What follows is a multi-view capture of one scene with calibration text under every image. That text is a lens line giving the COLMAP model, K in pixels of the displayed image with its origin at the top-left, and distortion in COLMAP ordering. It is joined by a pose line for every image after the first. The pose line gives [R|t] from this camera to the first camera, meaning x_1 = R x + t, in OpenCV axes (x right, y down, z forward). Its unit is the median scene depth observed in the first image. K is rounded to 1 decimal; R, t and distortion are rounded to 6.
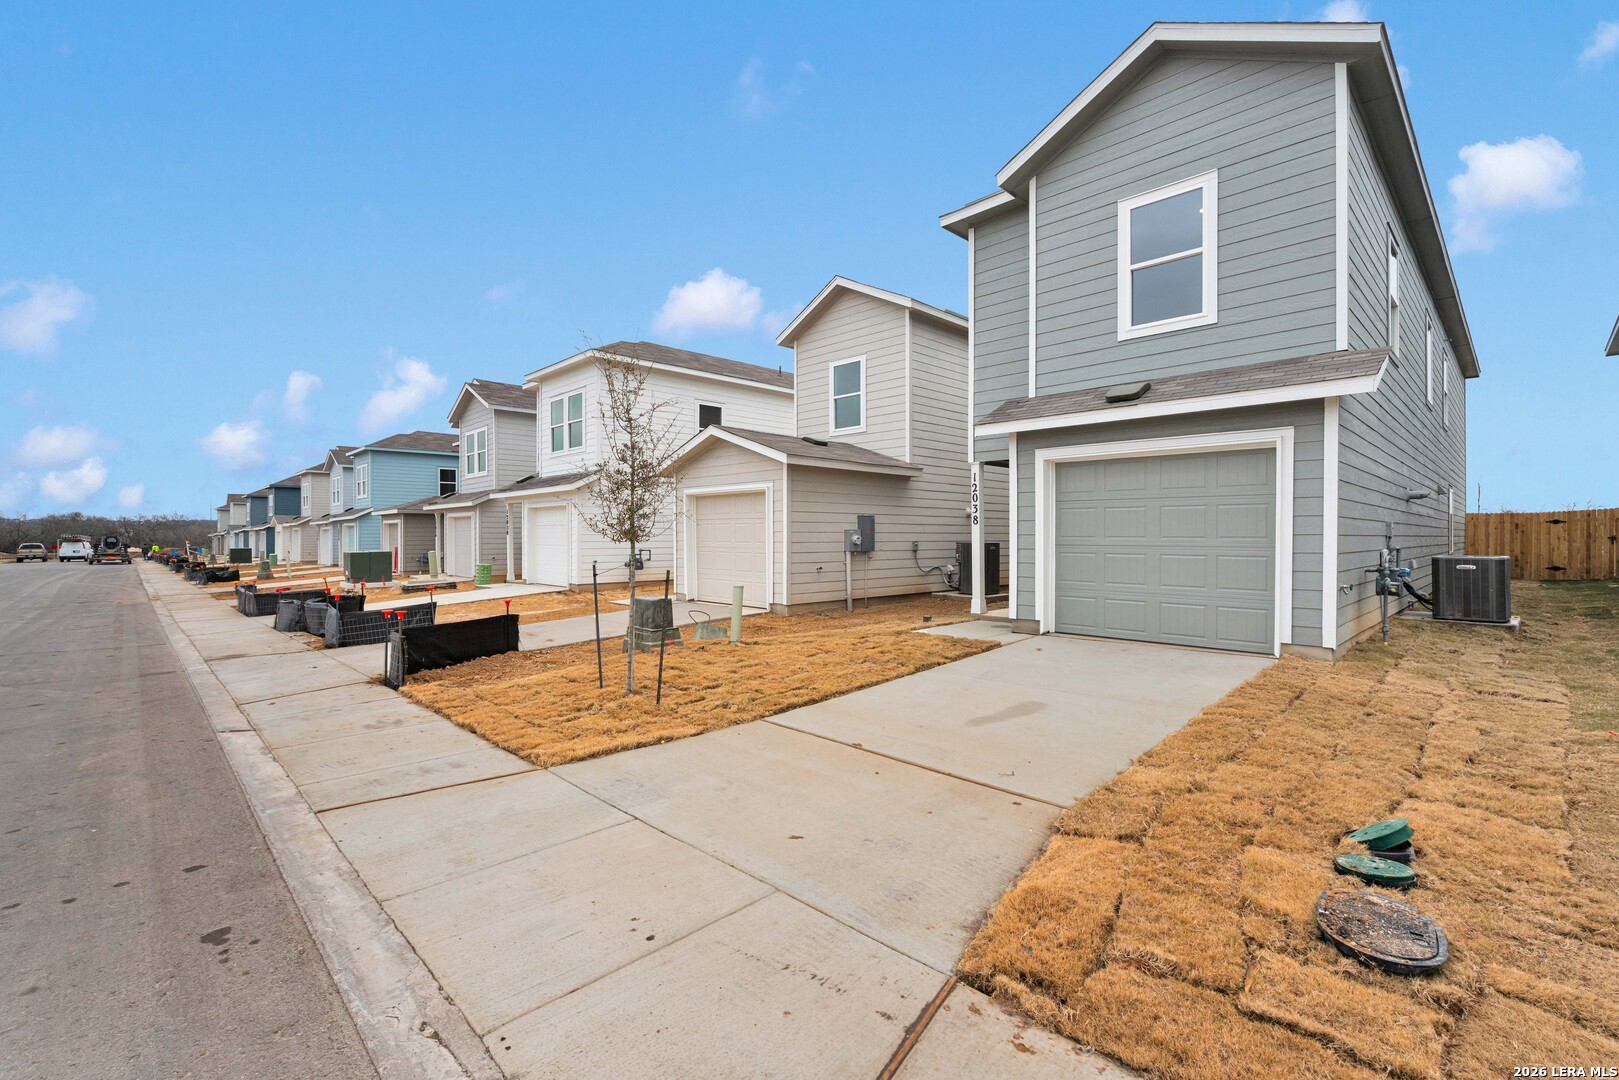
lens RADIAL K [[713.5, 0, 819.1], [0, 713.5, 540.4], [0, 0, 1]] dist [-0.009406, 0.000616]
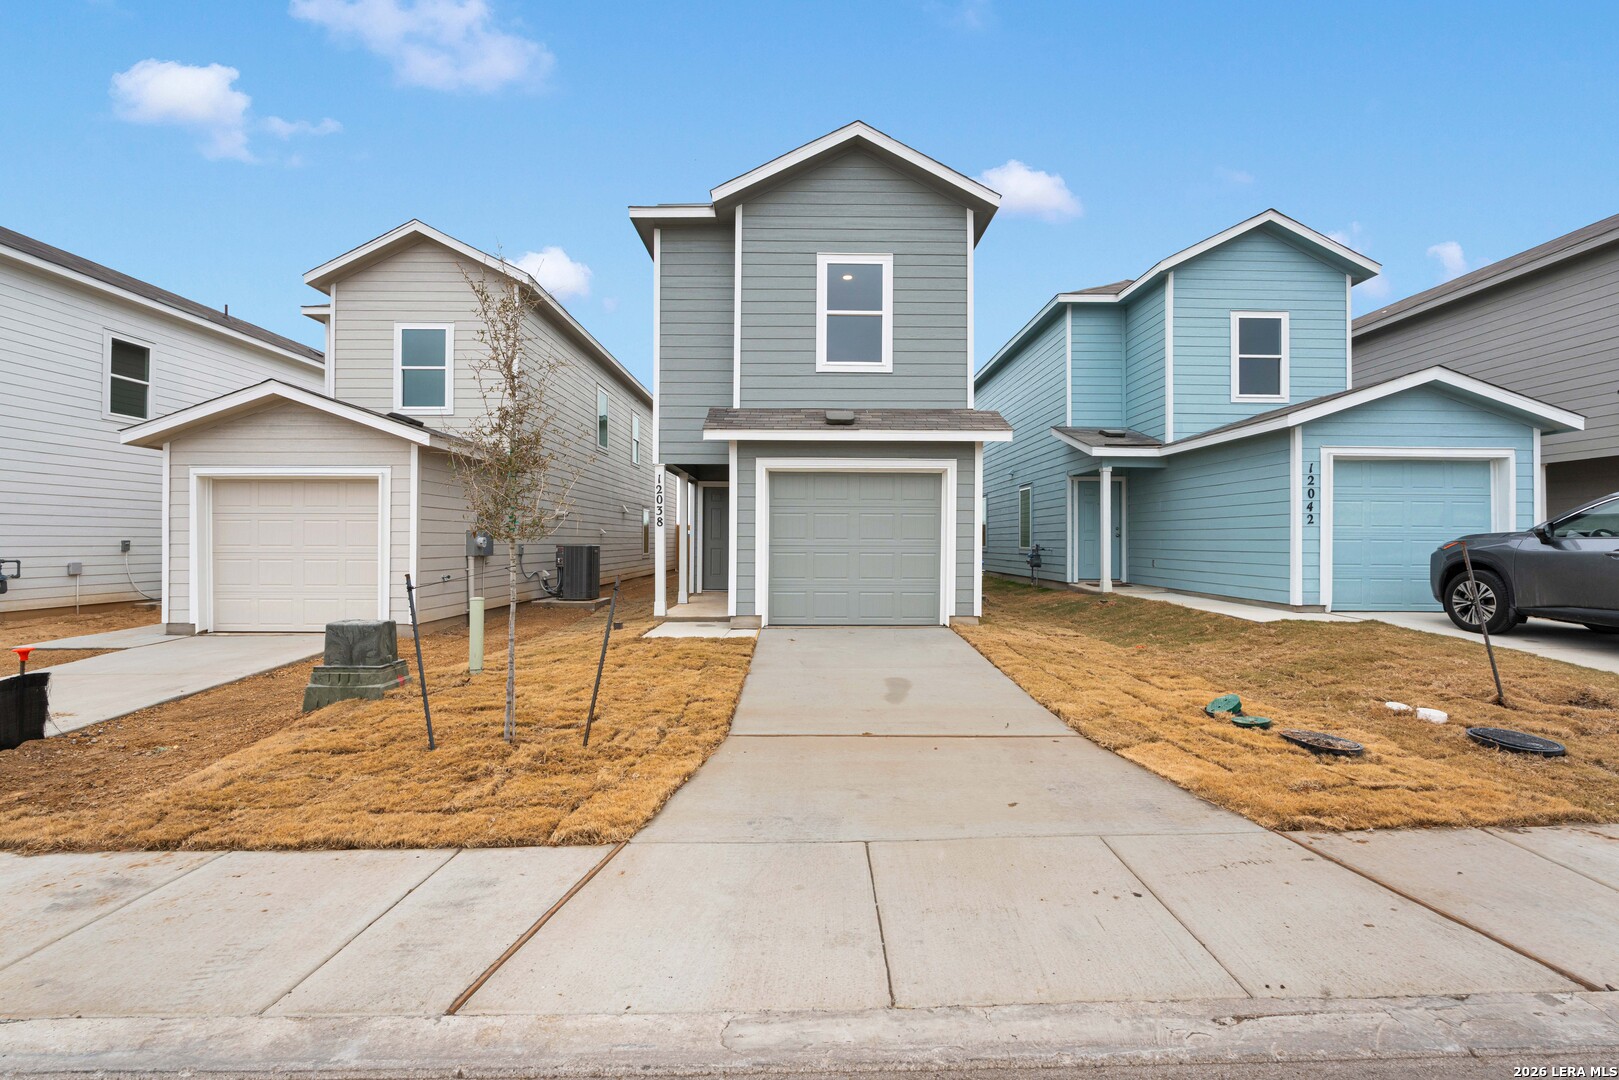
lens RADIAL K [[713.5, 0, 819.3], [0, 713.5, 540.6], [0, 0, 1]] dist [-0.009406, 0.000616]
pose [[0.693811, 0.001543, 0.720156, -0.422252], [0.003646, 0.999977, -0.005655, 0.005173], [-0.720148, 0.006549, 0.693789, 0.181608]]
